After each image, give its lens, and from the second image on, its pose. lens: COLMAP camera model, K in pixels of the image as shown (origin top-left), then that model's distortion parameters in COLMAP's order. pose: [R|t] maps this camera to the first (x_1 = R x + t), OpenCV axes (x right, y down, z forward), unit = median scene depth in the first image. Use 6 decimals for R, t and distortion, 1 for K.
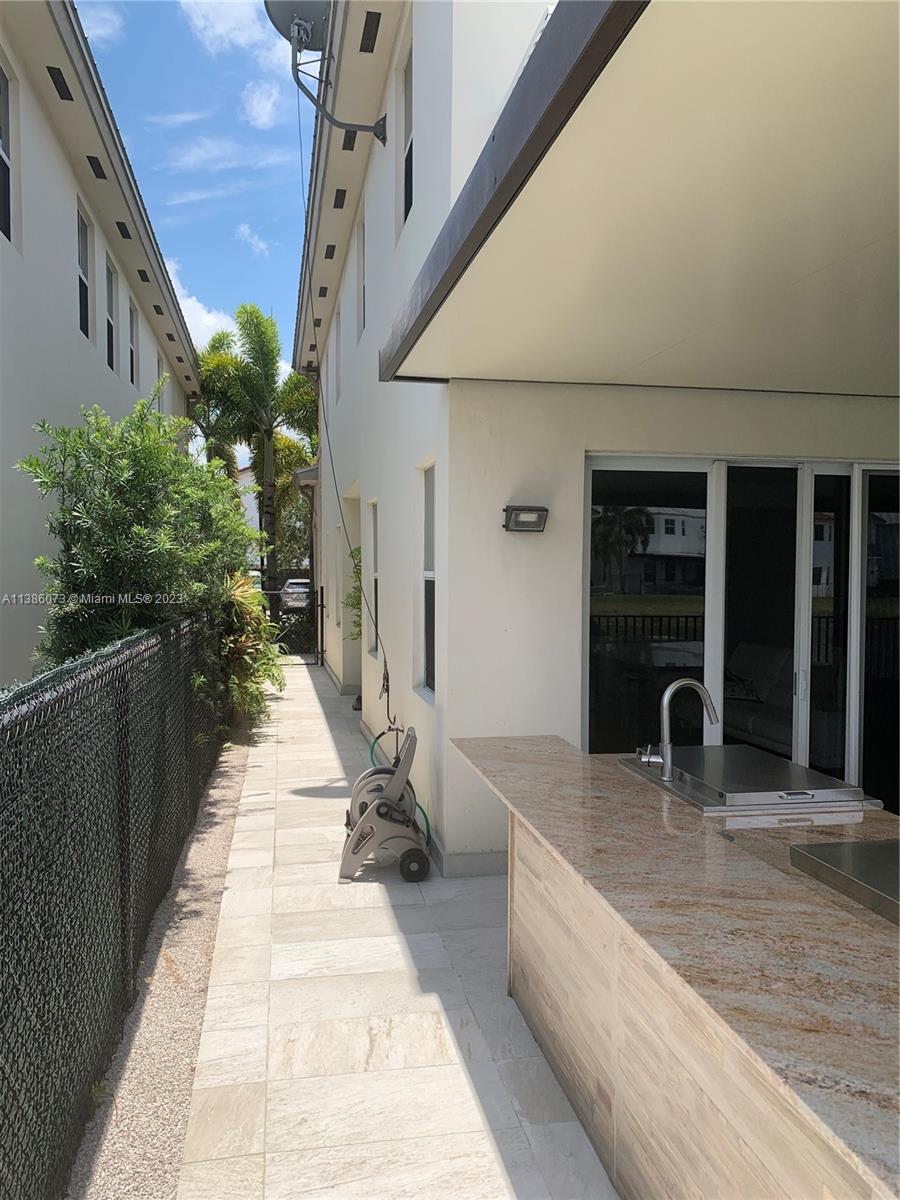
lens RADIAL K [[913.8, 0, 444.8], [0, 913.8, 603.2], [0, 0, 1]] dist [0.003720, -0.013562]
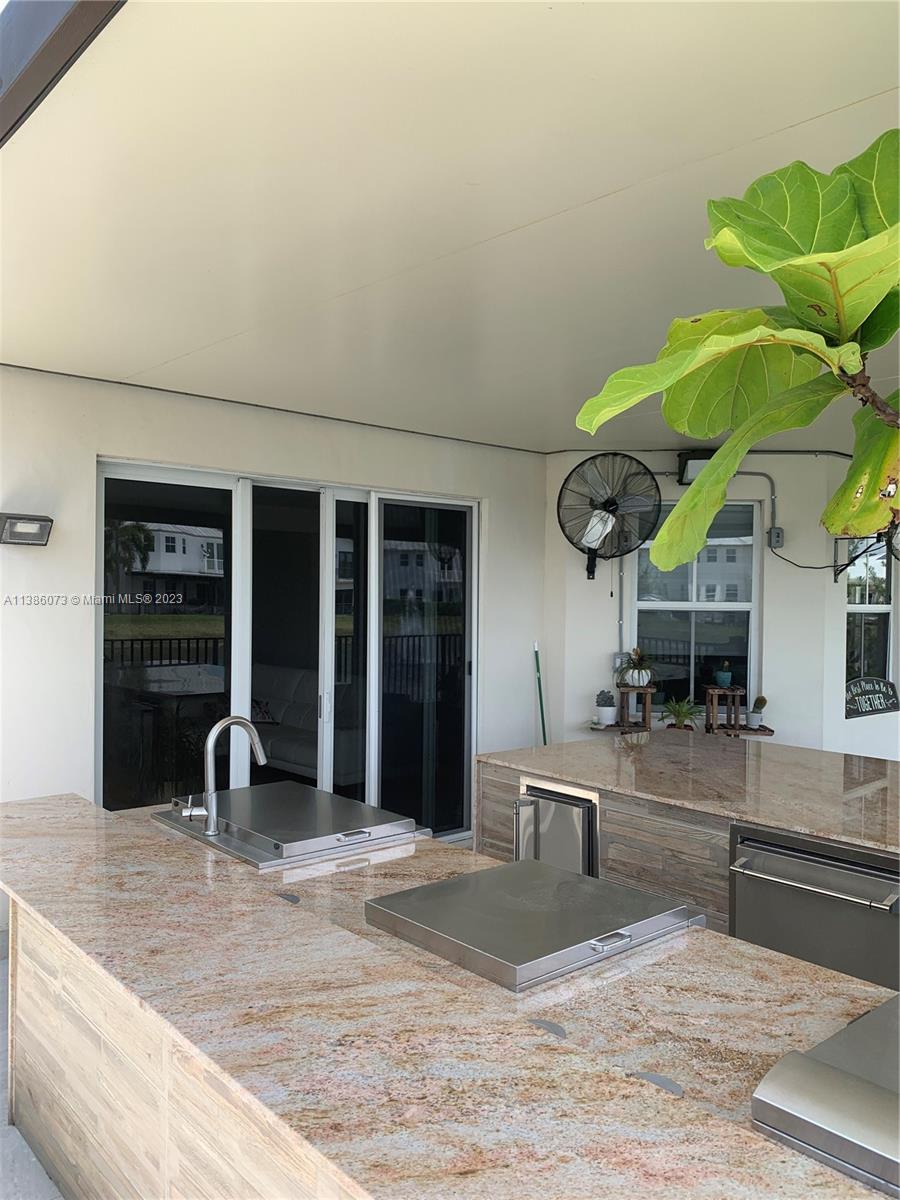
lens RADIAL K [[913.8, 0, 444.8], [0, 913.8, 603.2], [0, 0, 1]] dist [0.003720, -0.013562]
pose [[0.859266, 0.000724, 0.511528, -0.010425], [0.009577, 0.999801, -0.017502, -0.007972], [-0.511439, 0.019937, 0.859088, 0.099943]]
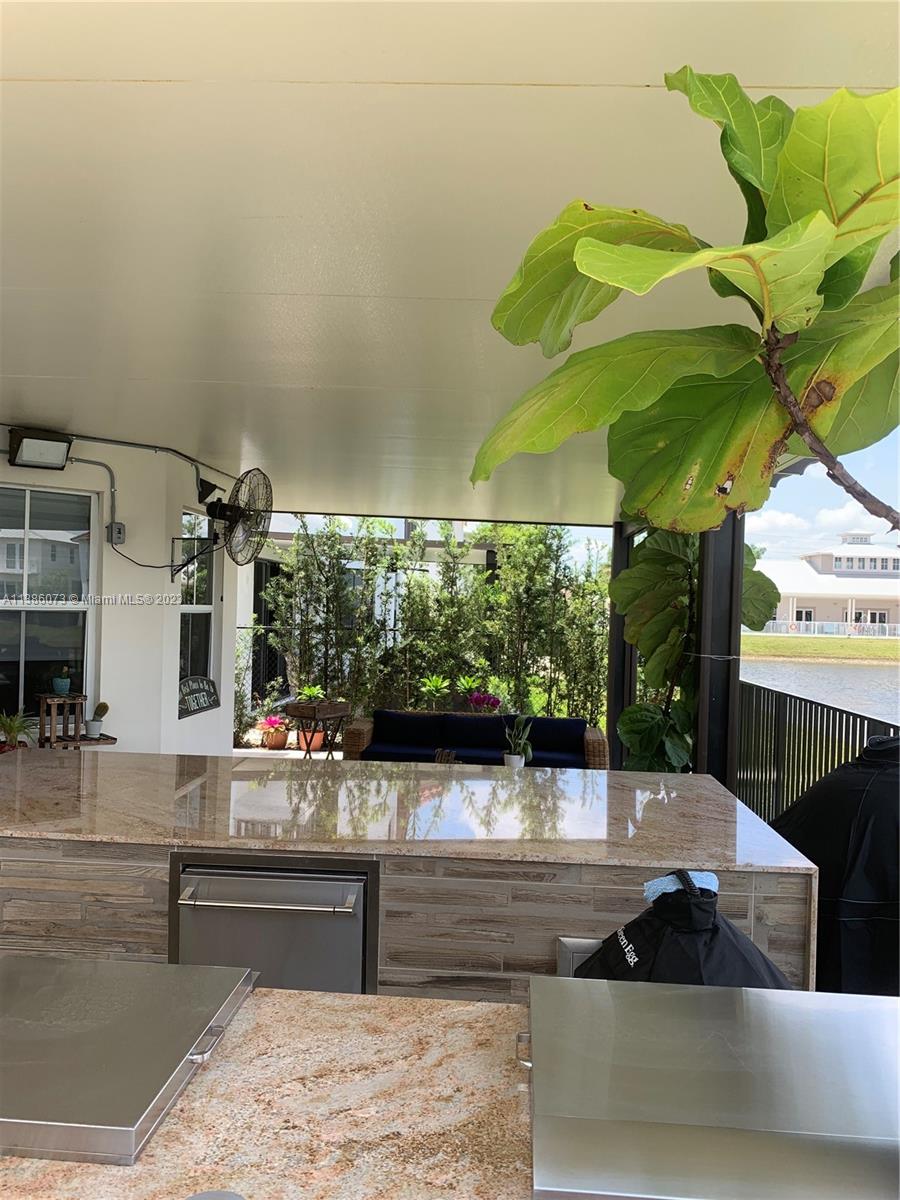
lens RADIAL K [[925.5, 0, 450.0], [0, 925.5, 600.0], [0, 0, 1]] dist [-0.017481, -0.003372]
pose [[0.256904, 0.008030, 0.966404, -0.020054], [0.011843, 0.999864, -0.011457, -0.010183], [-0.966364, 0.014388, 0.256774, 0.224393]]
